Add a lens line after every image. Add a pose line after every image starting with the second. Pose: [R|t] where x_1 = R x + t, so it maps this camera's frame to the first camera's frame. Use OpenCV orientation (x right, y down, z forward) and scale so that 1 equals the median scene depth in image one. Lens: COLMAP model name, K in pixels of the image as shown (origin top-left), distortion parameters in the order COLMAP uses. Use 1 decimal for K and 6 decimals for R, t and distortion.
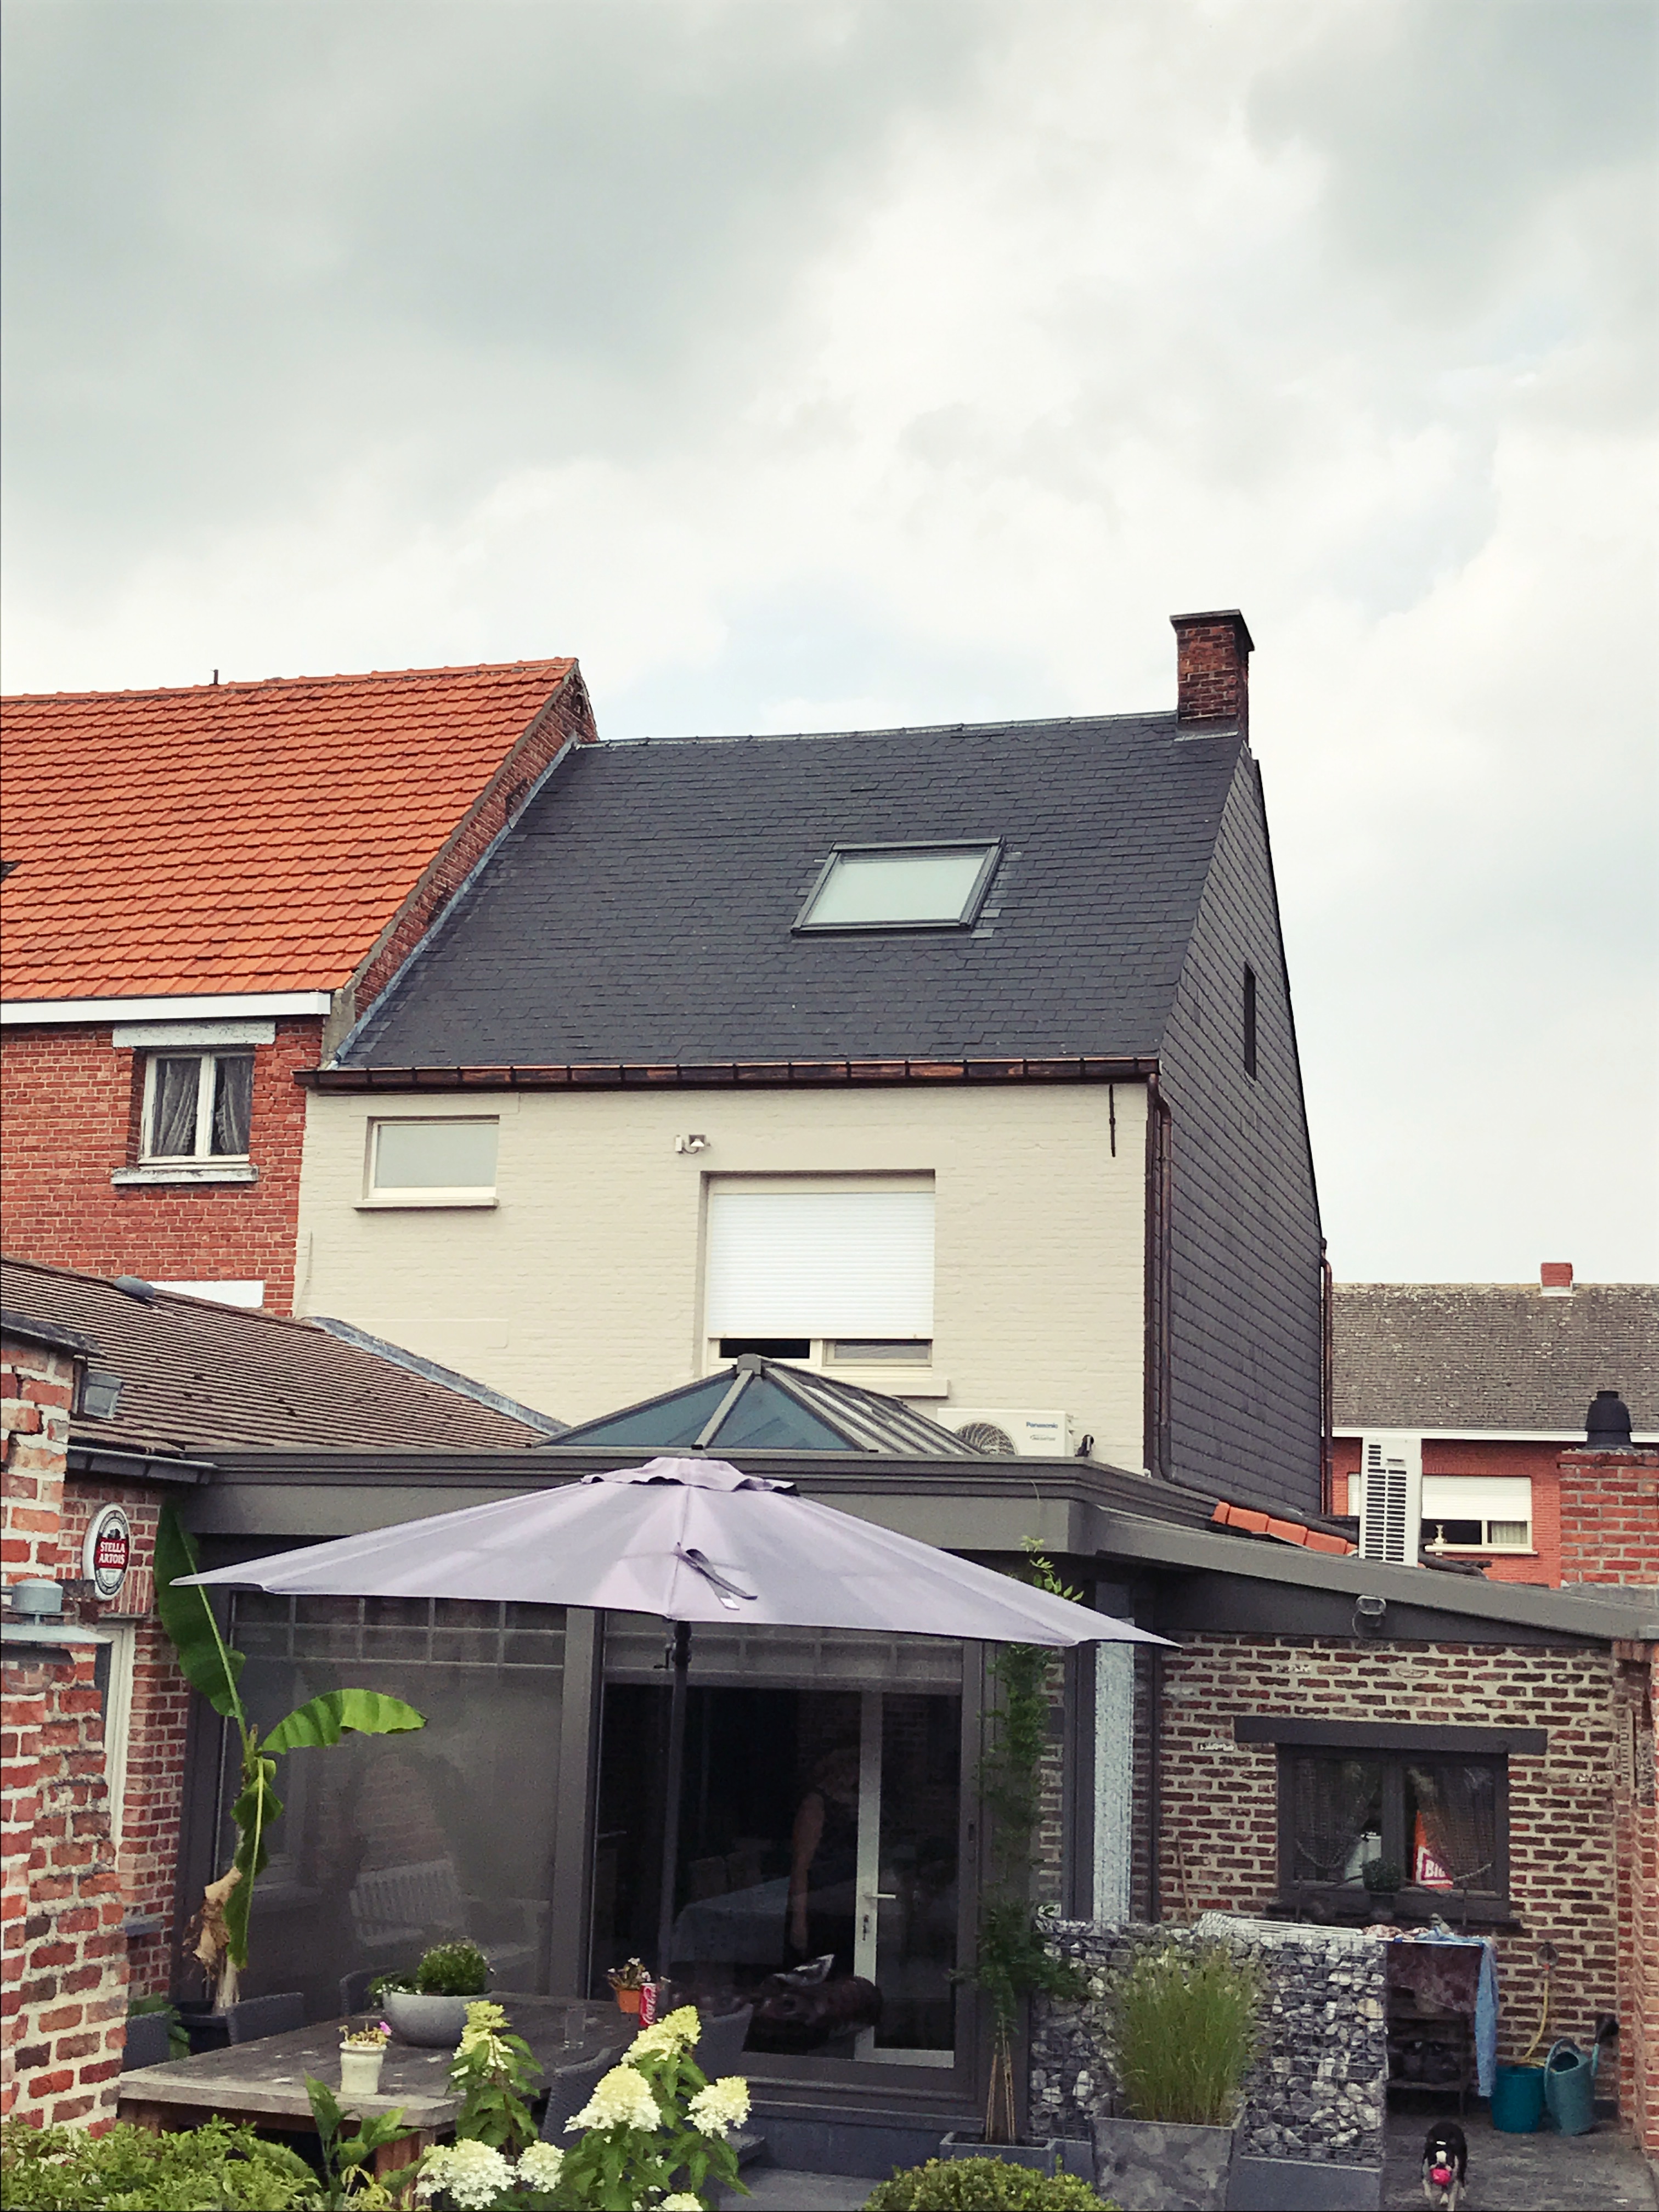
lens RADIAL K [[2965.0, 0, 824.2], [0, 2965.0, 1102.5], [0, 0, 1]] dist [0.197858, -0.909091]
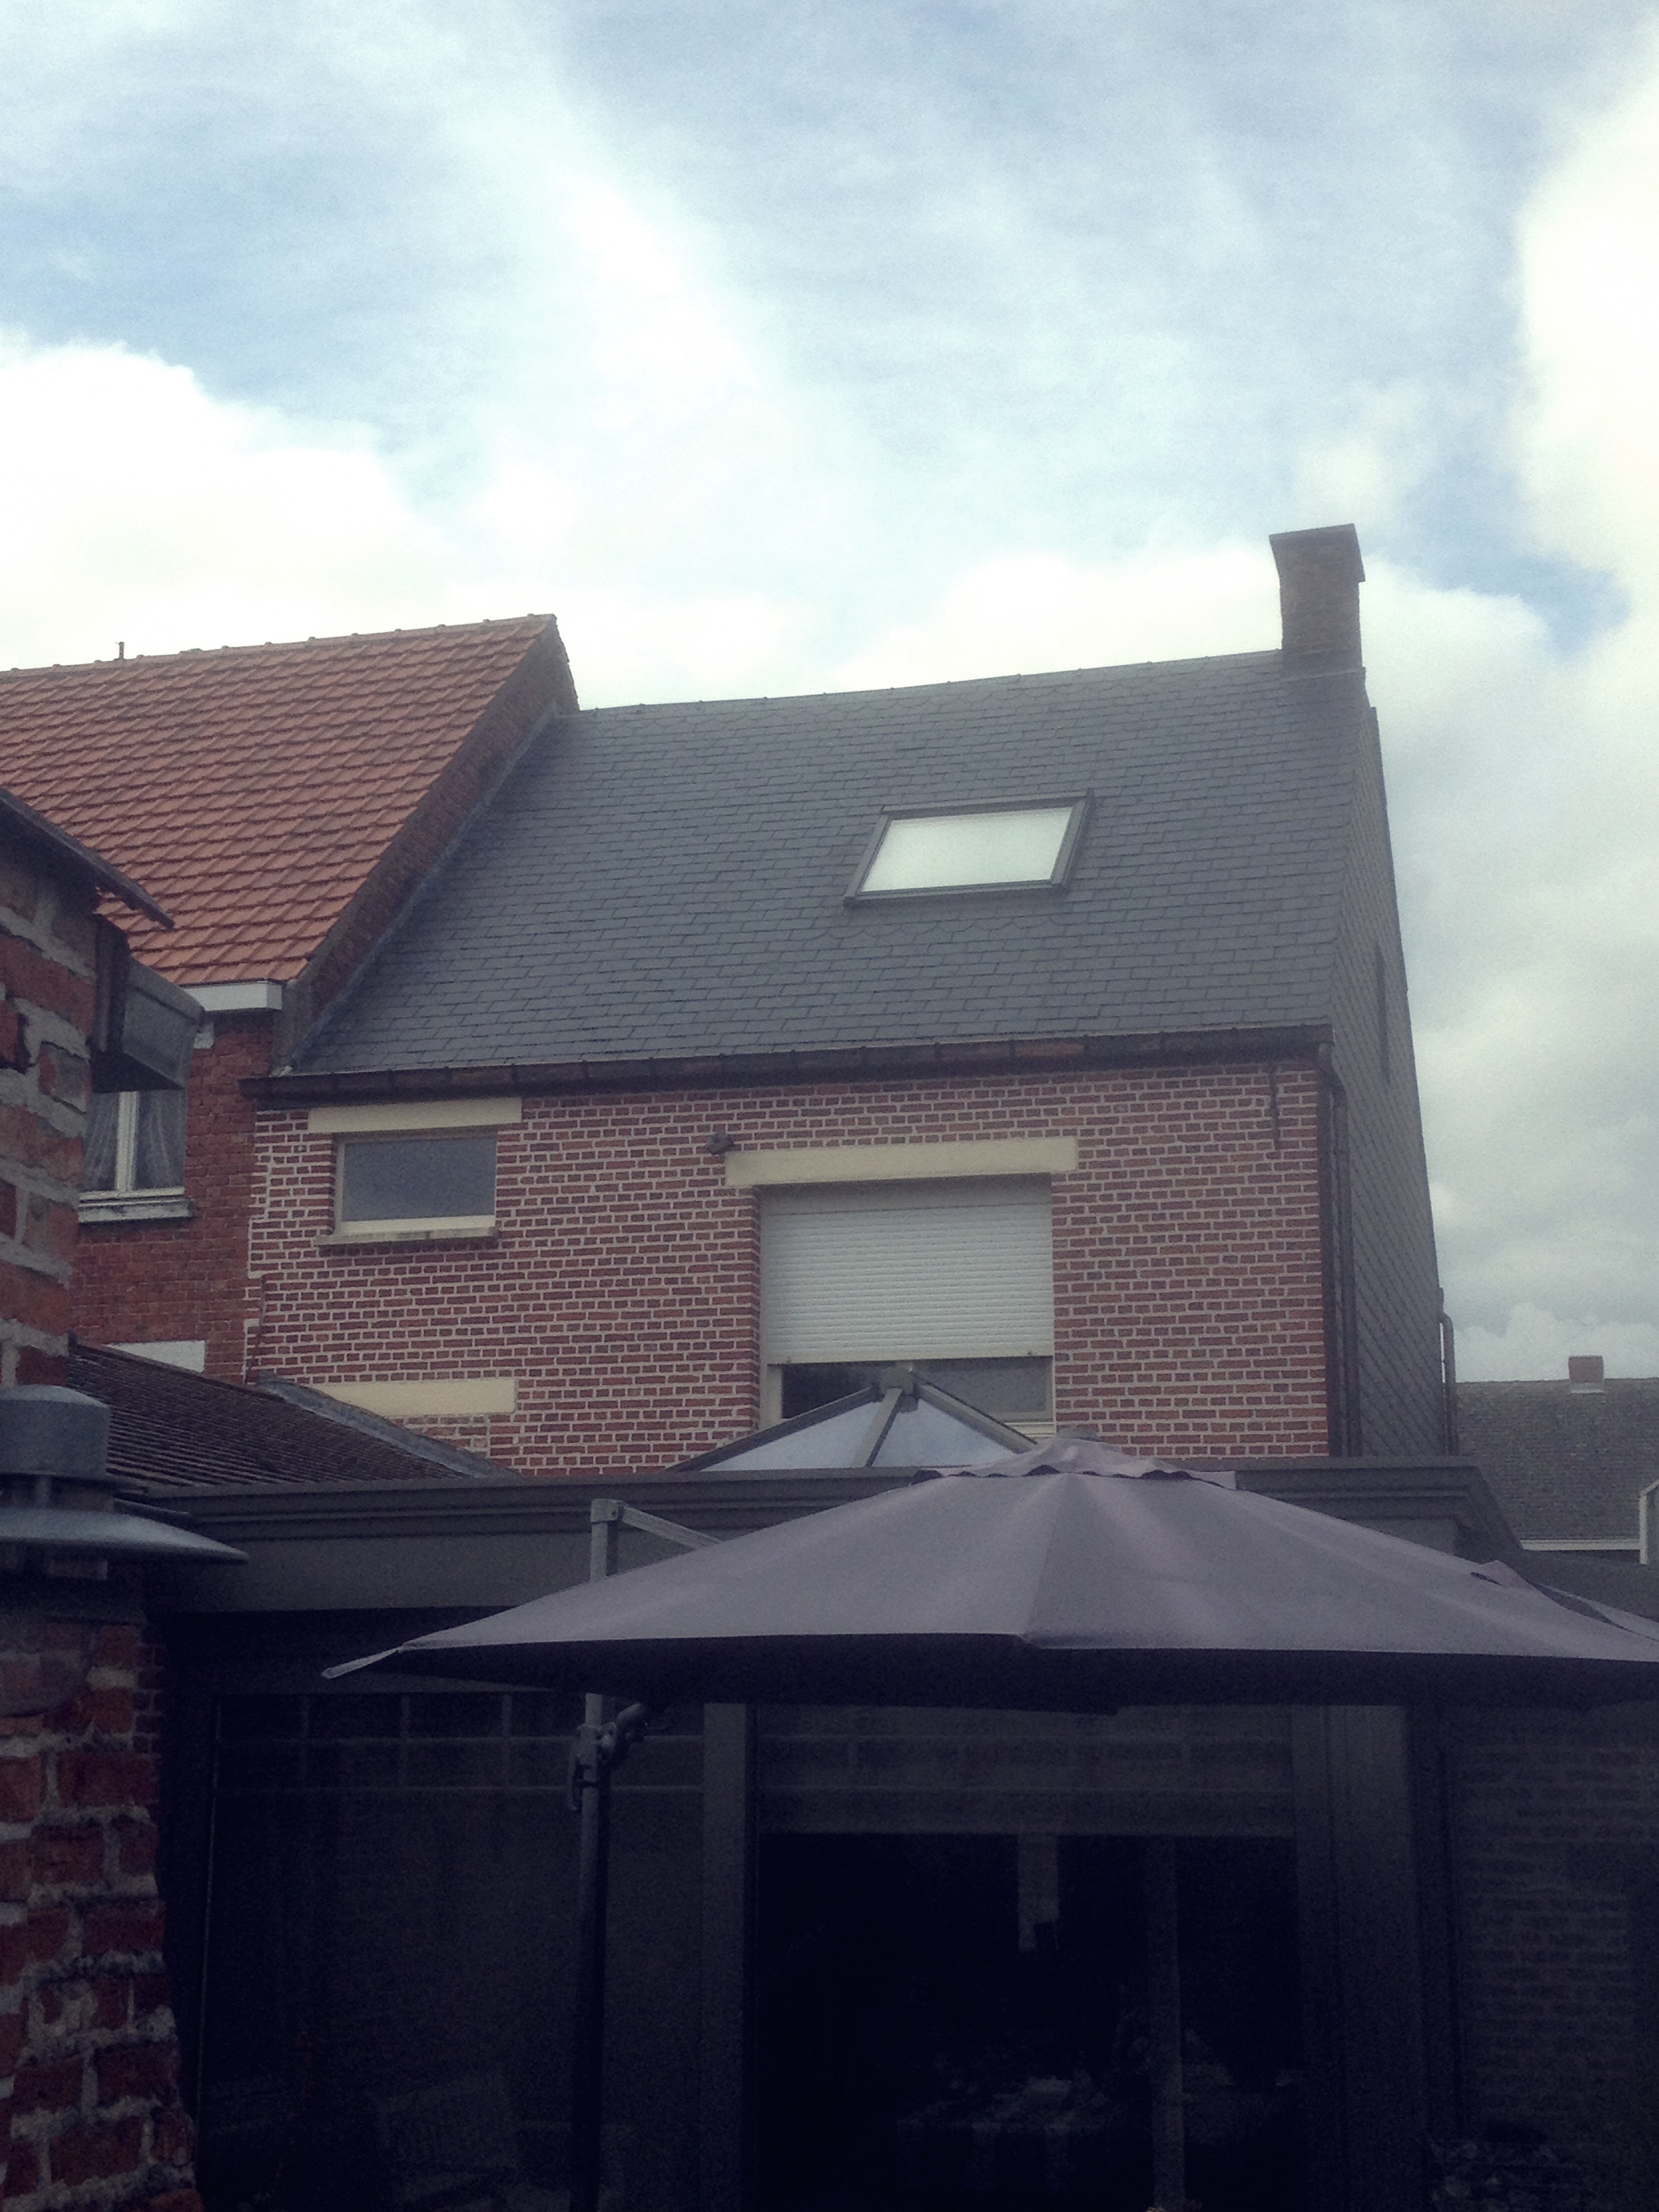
lens RADIAL K [[3139.7, 0, 830.2], [0, 3139.7, 1105.8], [0, 0, 1]] dist [0.199685, -0.536039]
pose [[0.999402, -0.022537, 0.026219, -0.039903], [0.023506, 0.999029, -0.037255, 0.031791], [-0.025354, 0.037850, 0.998962, 0.139253]]
